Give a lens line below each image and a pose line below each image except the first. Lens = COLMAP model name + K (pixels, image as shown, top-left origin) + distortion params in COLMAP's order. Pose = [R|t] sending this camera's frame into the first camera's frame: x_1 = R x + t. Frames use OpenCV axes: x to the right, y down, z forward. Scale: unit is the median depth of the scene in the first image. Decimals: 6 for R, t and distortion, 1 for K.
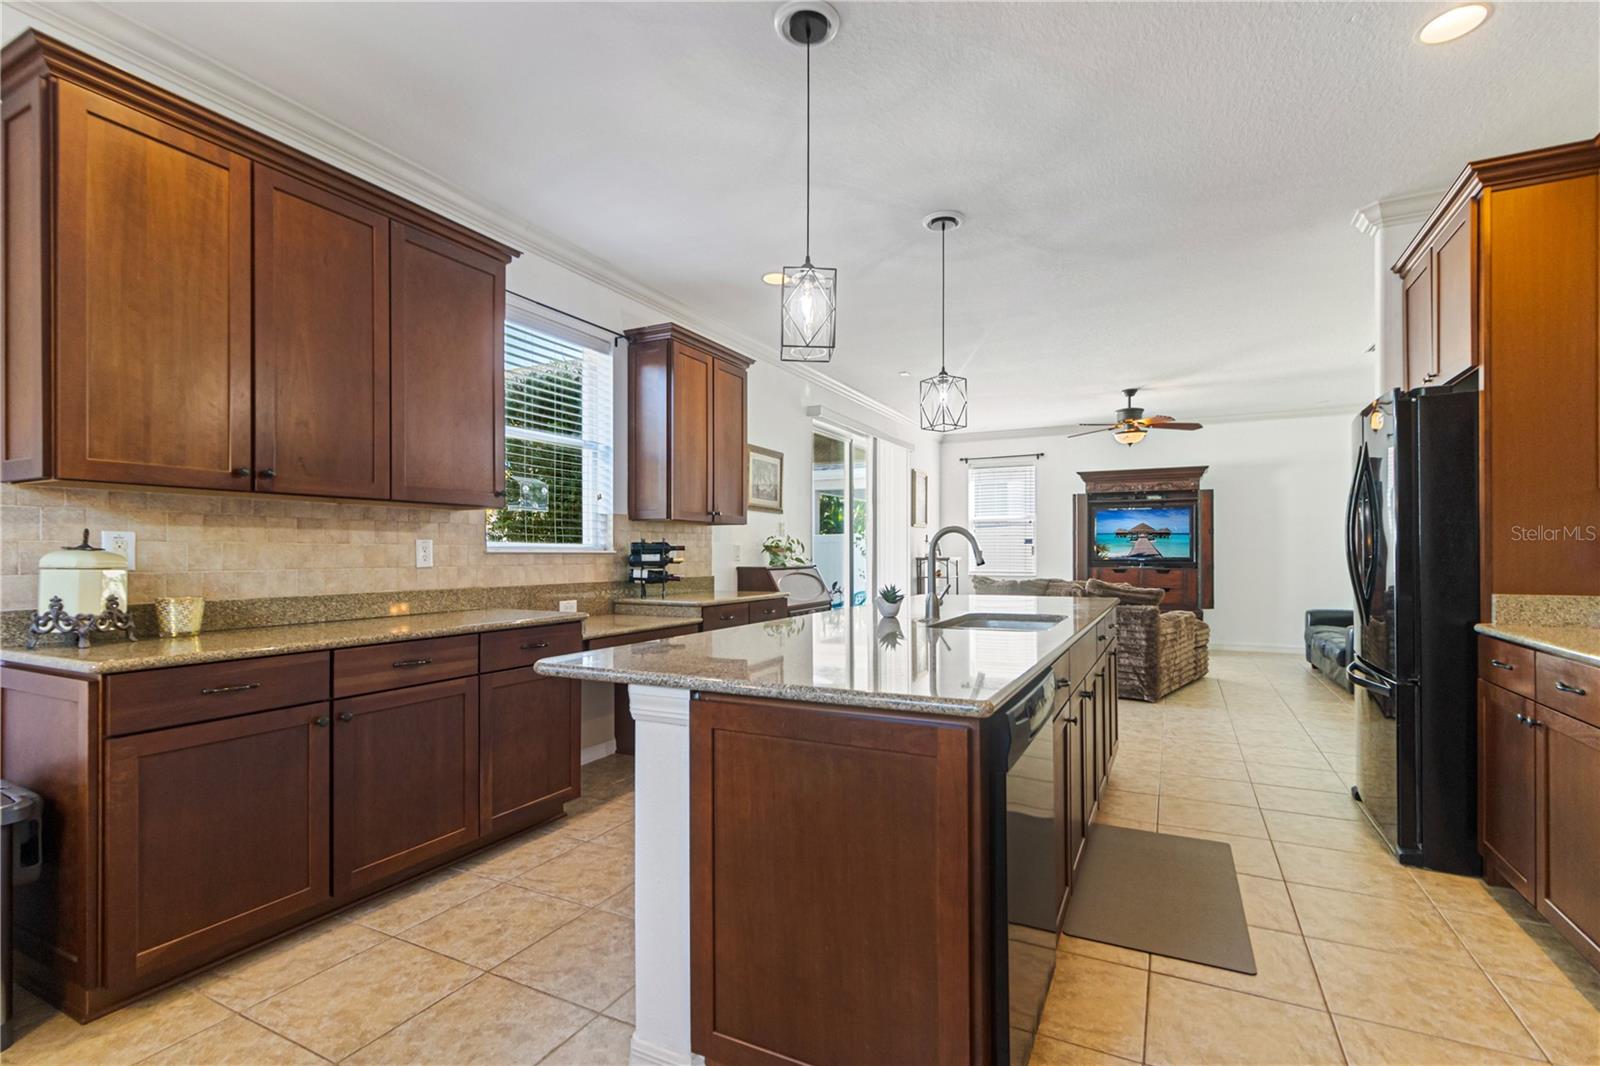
lens RADIAL K [[731.9, 0, 804.7], [0, 731.9, 551.9], [0, 0, 1]] dist [0.001723, 0.000611]
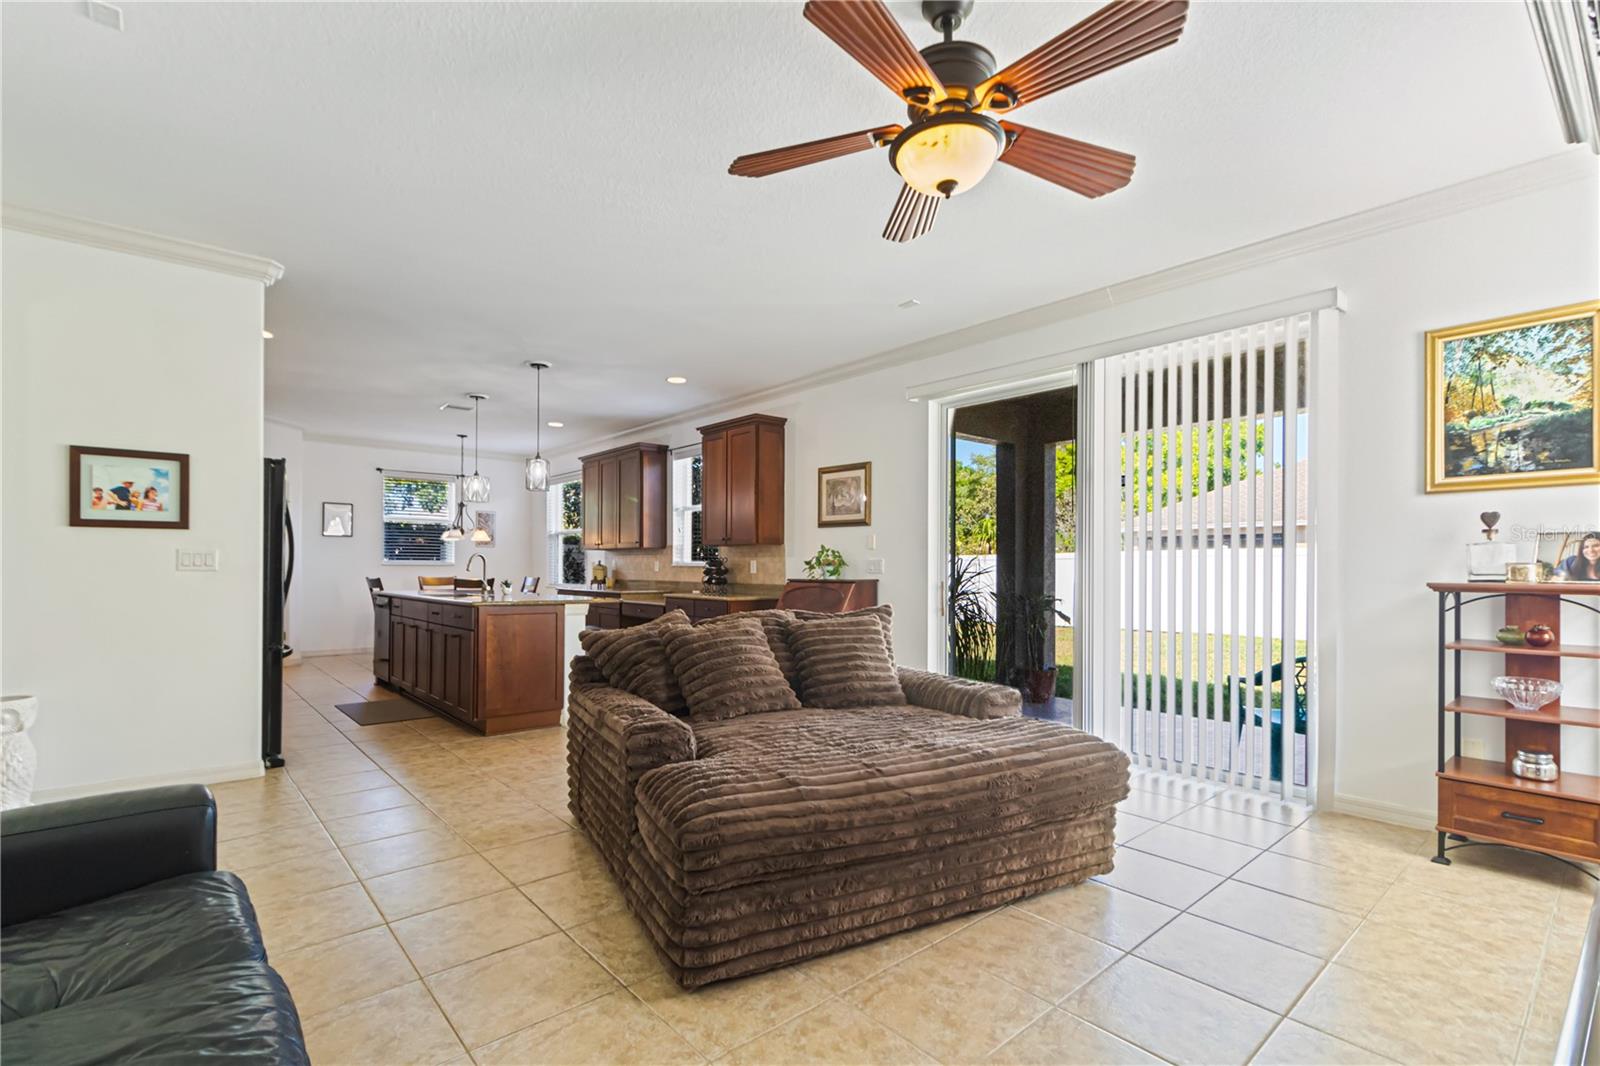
lens RADIAL K [[736.0, 0, 808.0], [0, 736.0, 558.9], [0, 0, 1]] dist [0.002112, 0.000307]
pose [[-0.367138, -0.011492, -0.930096, 1.836134], [-0.002078, 0.999931, -0.011535, 0.005434], [0.930164, -0.002303, -0.367136, 2.646912]]
